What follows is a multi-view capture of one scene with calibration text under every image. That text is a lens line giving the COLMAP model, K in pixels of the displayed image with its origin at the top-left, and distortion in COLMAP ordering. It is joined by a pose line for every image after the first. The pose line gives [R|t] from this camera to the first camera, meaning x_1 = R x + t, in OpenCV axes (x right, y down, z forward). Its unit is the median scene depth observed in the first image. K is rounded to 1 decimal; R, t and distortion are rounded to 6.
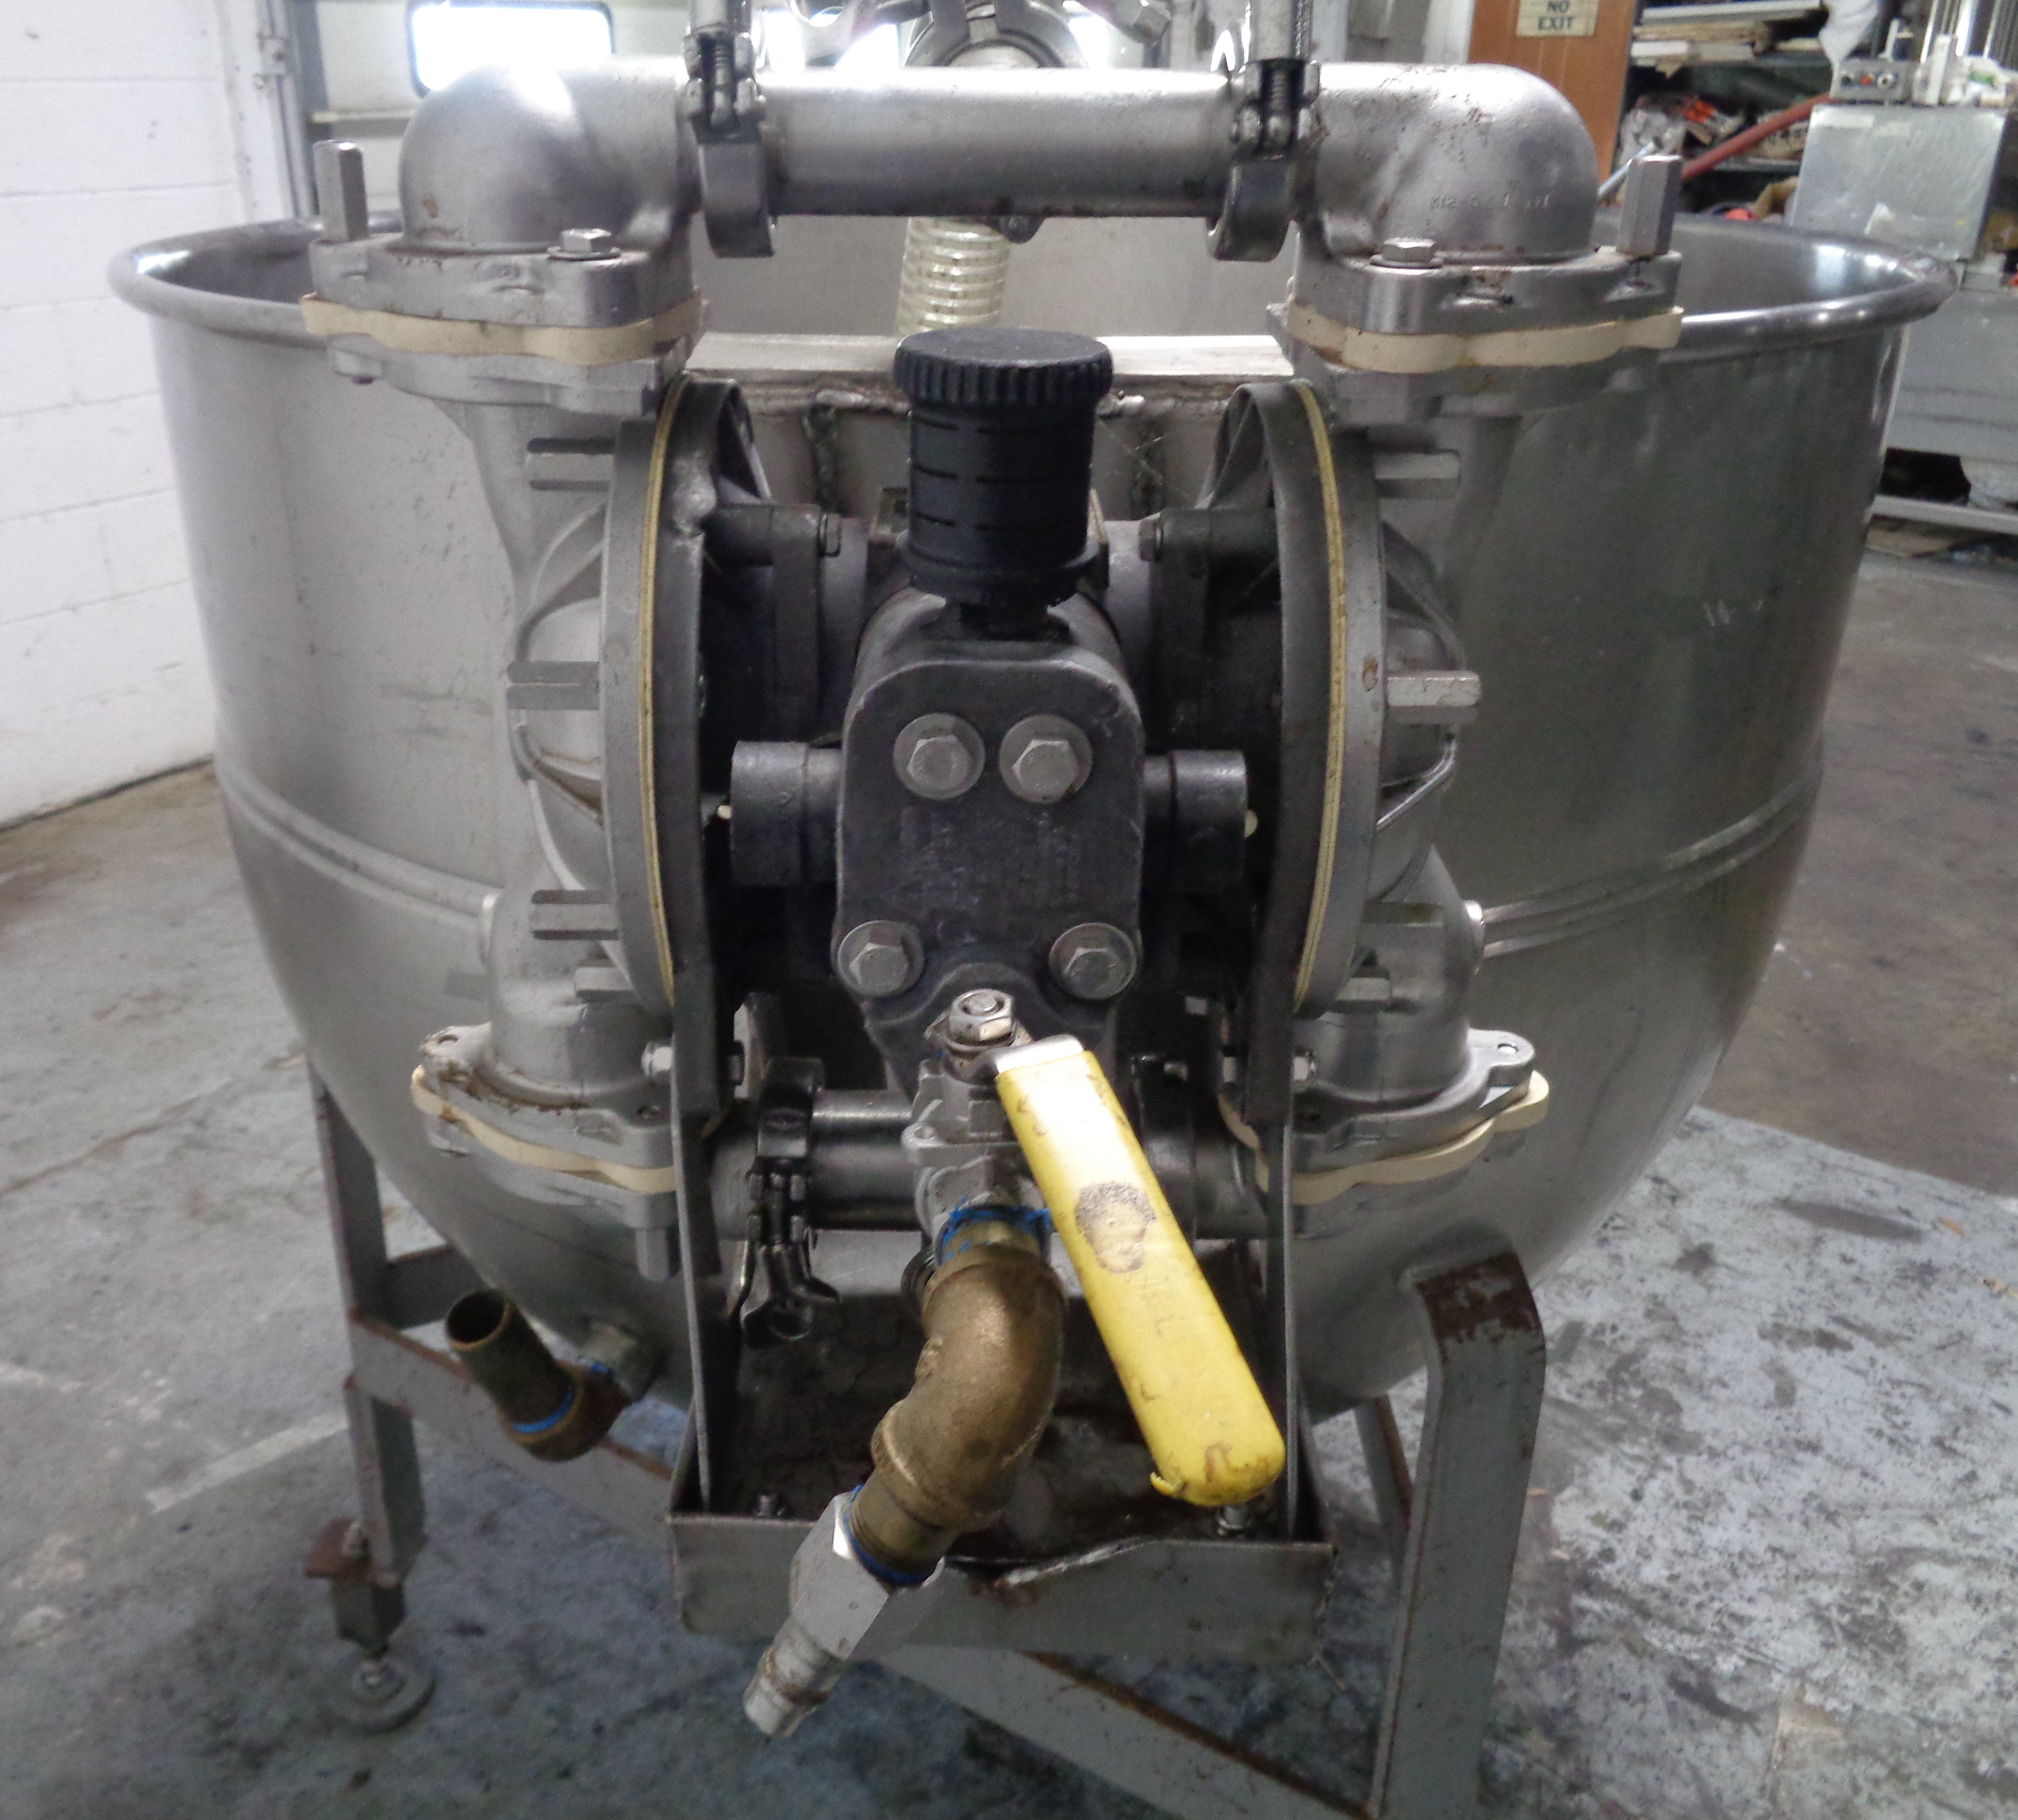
lens RADIAL K [[1785.3, 0, 922.5], [0, 1785.3, 1029.4], [0, 0, 1]] dist [-0.002951, -0.011038]
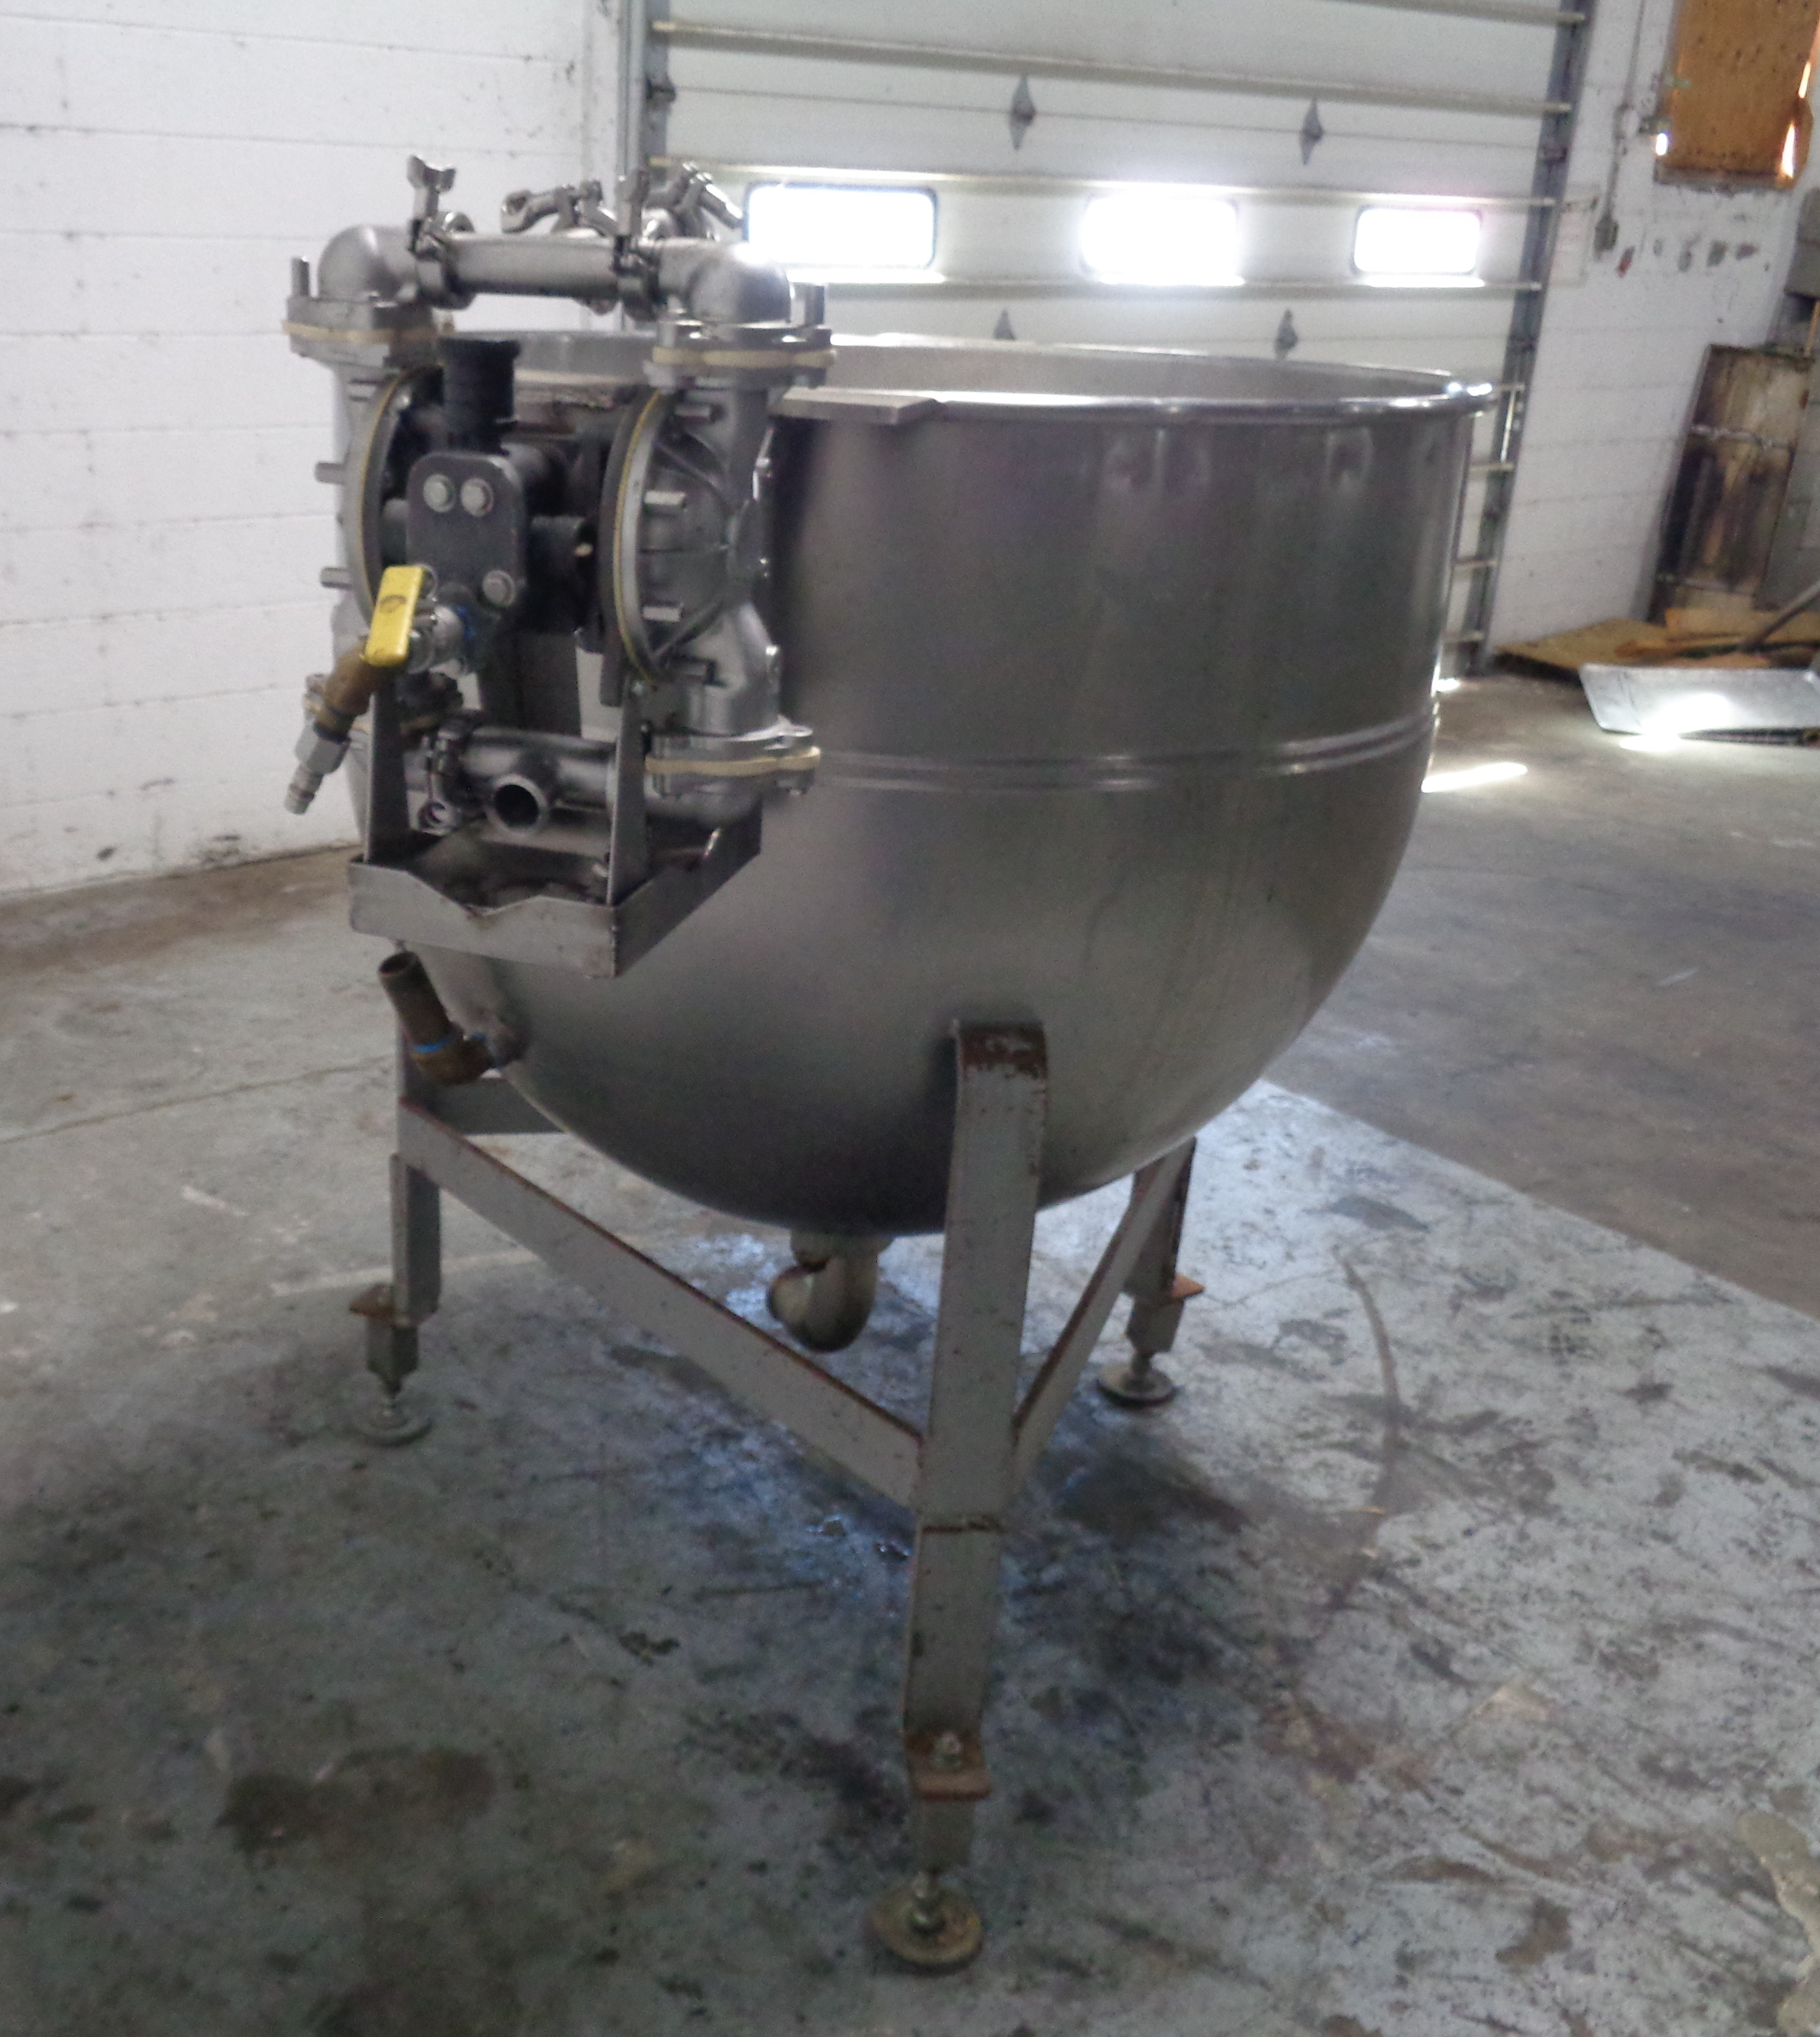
lens RADIAL K [[2074.4, 0, 701.5], [0, 2074.4, 1102.0], [0, 0, 1]] dist [-0.000962, 0.004828]
pose [[0.943379, 0.156672, -0.292387, 0.289481], [-0.184388, 0.980387, -0.069594, 0.178909], [0.275749, 0.119566, 0.953764, -0.385808]]
